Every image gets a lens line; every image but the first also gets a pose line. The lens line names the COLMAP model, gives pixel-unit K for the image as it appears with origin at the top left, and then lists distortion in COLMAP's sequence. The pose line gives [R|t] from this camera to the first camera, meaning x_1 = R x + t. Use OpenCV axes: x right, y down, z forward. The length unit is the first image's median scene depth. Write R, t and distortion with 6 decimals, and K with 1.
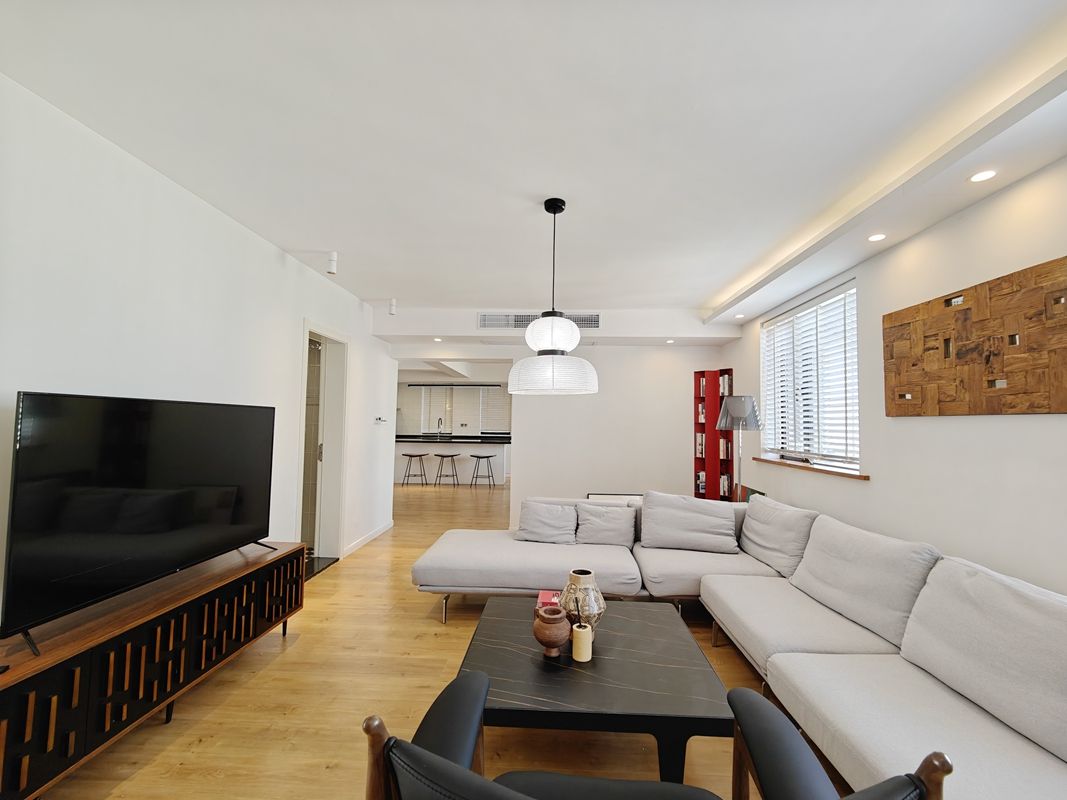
lens RADIAL K [[471.7, 0, 533.5], [0, 471.7, 400.0], [0, 0, 1]] dist [0.004275, 0.000649]
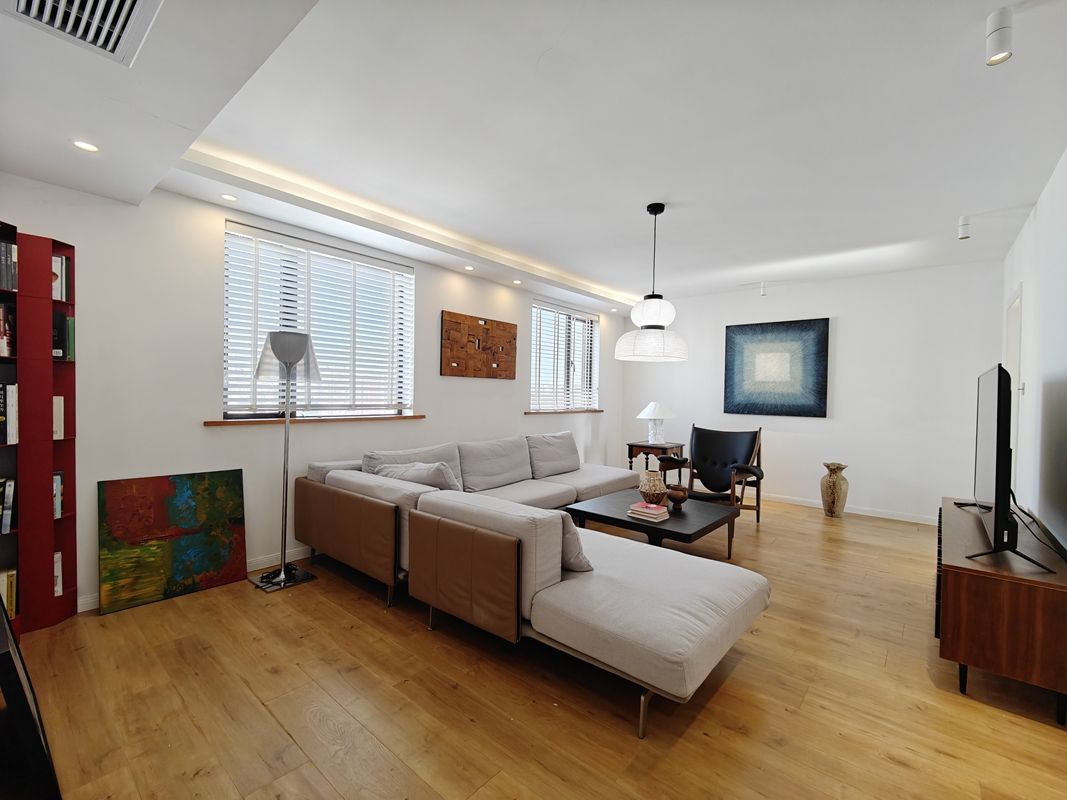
lens RADIAL K [[471.7, 0, 533.5], [0, 471.7, 400.0], [0, 0, 1]] dist [0.004275, 0.000649]
pose [[-0.790879, -0.038918, 0.610734, -0.476791], [-0.062279, 0.997913, -0.017059, 0.129639], [-0.608796, -0.051527, -0.791652, 2.147361]]
